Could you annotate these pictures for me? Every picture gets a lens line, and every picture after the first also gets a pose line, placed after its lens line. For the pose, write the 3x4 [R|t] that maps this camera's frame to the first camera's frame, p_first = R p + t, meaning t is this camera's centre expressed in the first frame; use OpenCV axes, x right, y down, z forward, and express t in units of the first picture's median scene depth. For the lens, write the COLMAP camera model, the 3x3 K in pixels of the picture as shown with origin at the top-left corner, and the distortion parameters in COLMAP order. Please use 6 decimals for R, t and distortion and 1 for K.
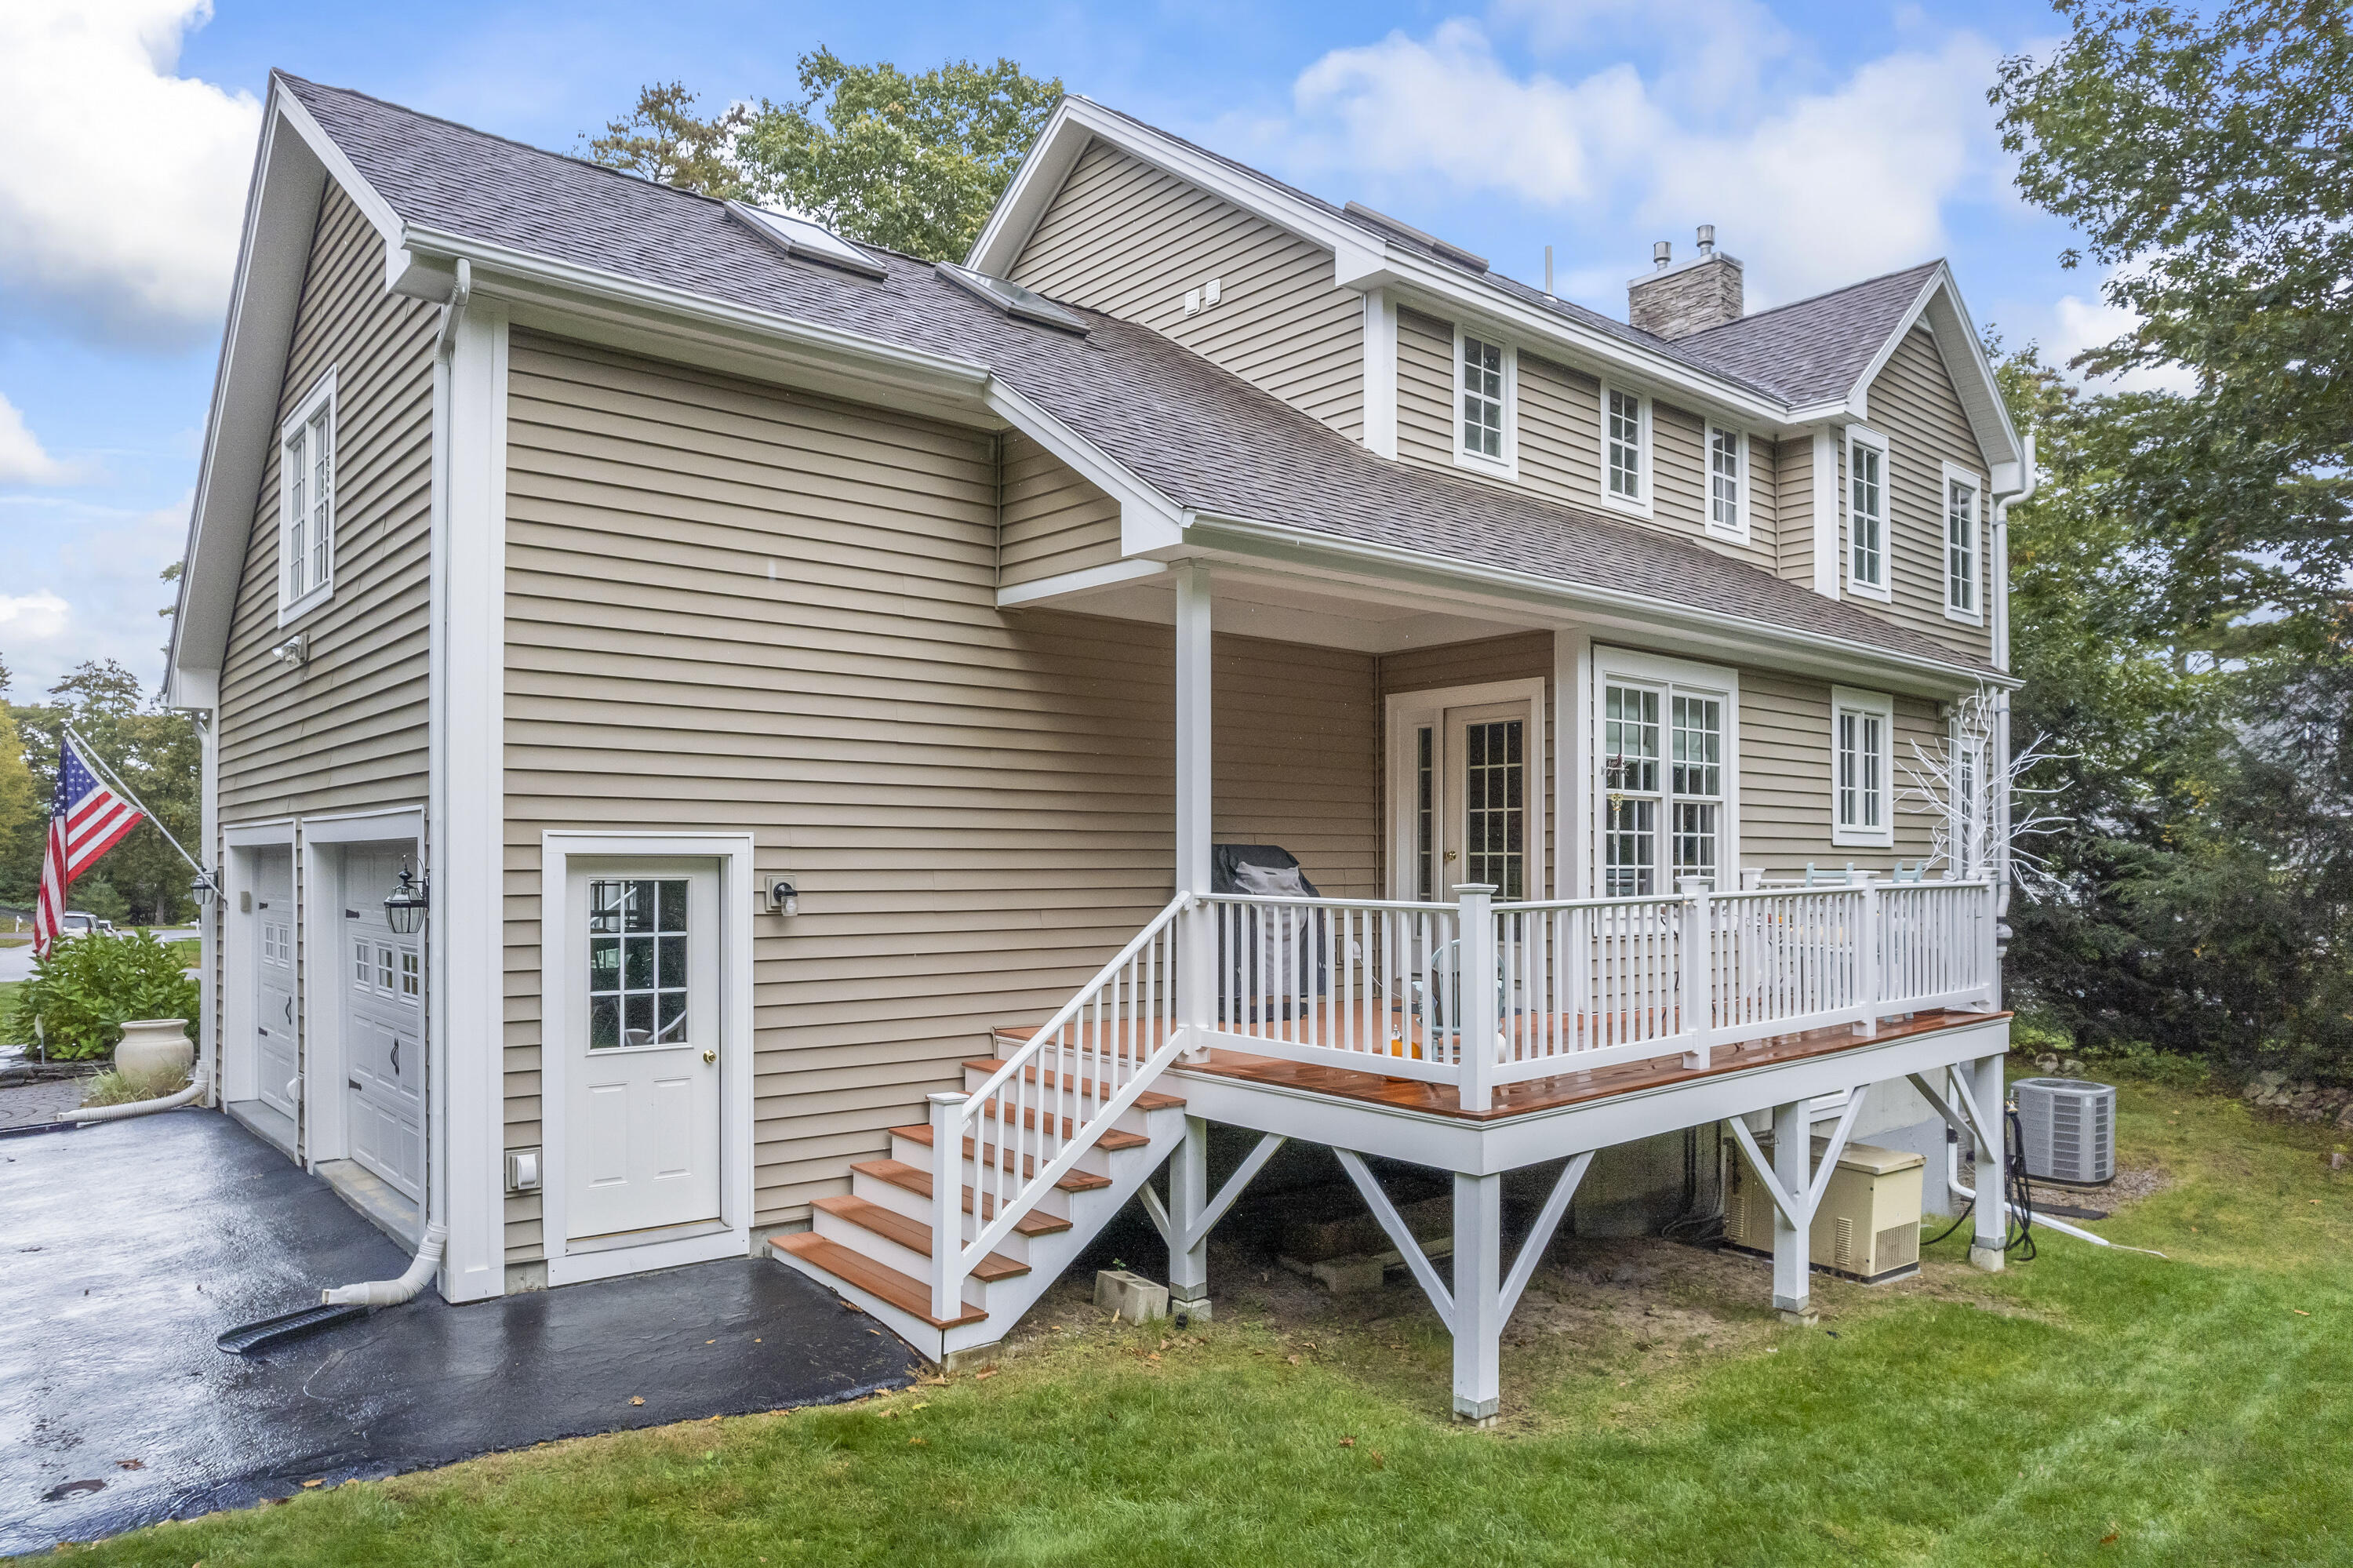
lens RADIAL K [[1508.7, 0, 1188.8], [0, 1508.7, 851.6], [0, 0, 1]] dist [-0.039005, 0.013990]
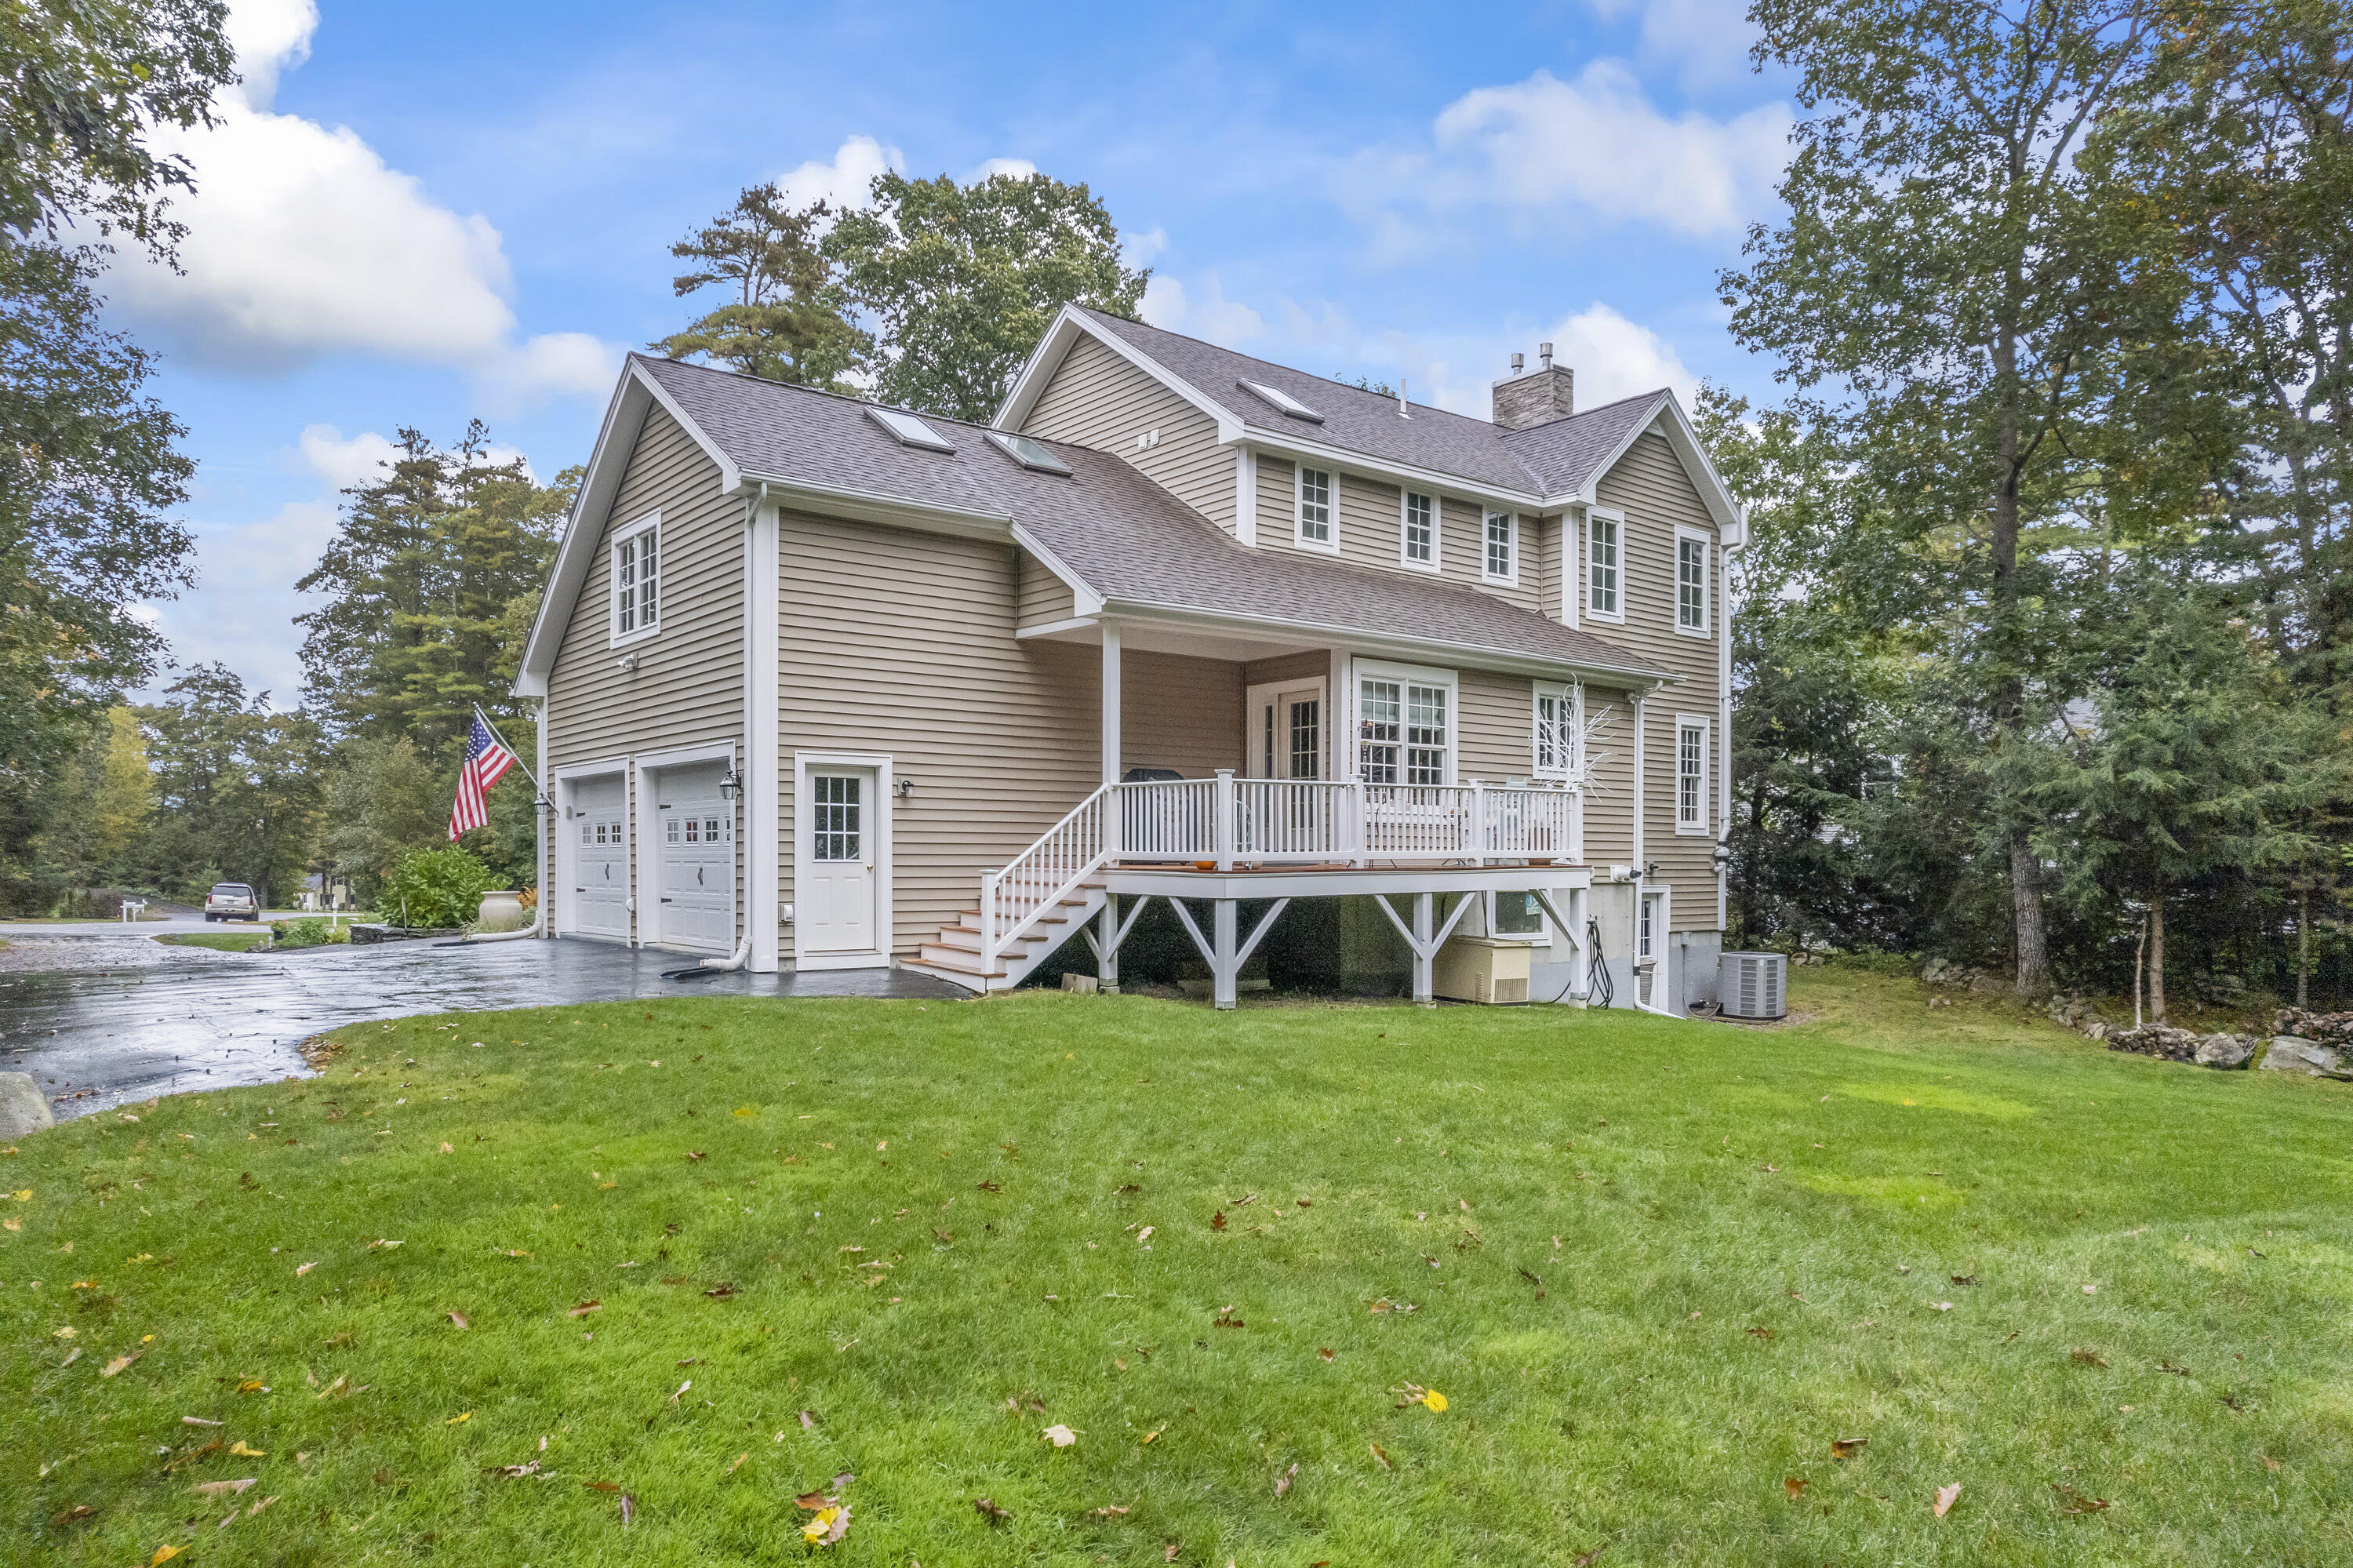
lens RADIAL K [[1508.7, 0, 1185.1], [0, 1508.7, 866.5], [0, 0, 1]] dist [-0.039005, 0.013990]
pose [[0.999424, 0.001796, -0.033903, 0.125071], [-0.001434, 0.999942, 0.010693, 0.085080], [0.033920, -0.010638, 0.999368, -0.737894]]
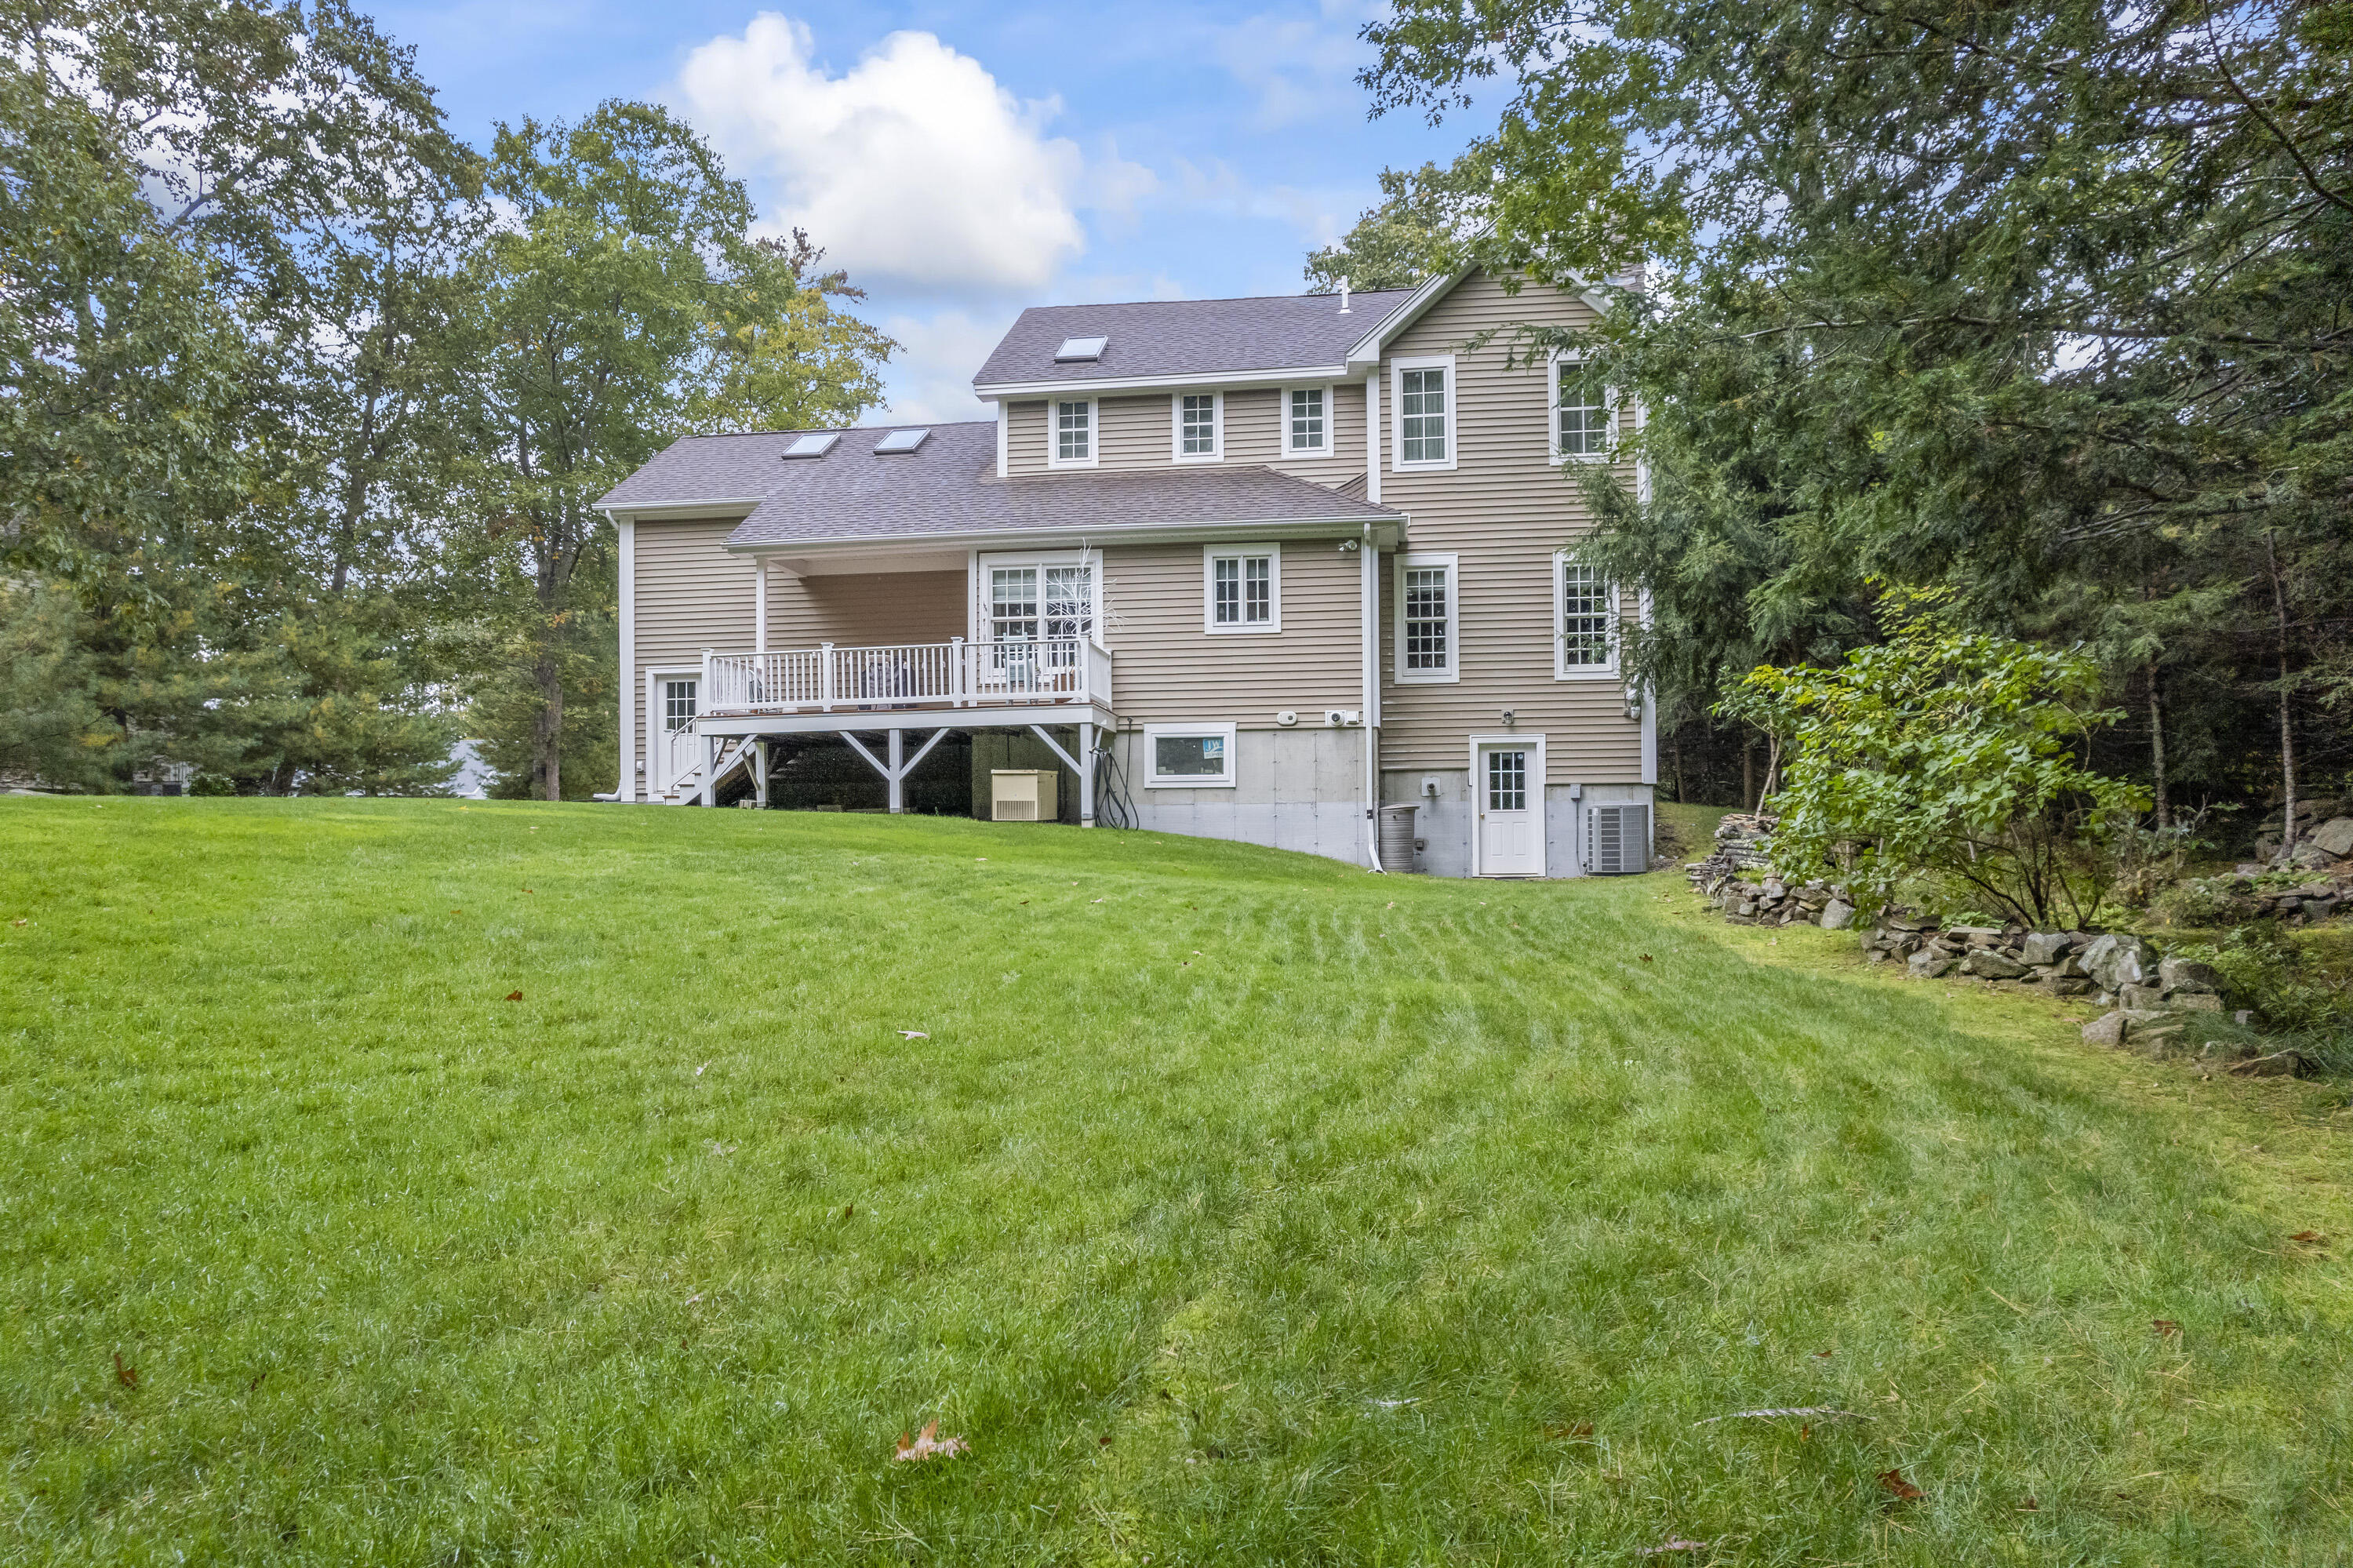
lens RADIAL K [[1508.7, 0, 1194.5], [0, 1508.7, 836.3], [0, 0, 1]] dist [-0.039005, 0.013990]
pose [[0.667028, -0.016423, -0.744851, 2.016216], [0.016967, 0.999833, -0.006851, 0.285110], [0.744839, -0.008068, 0.667195, -0.240472]]
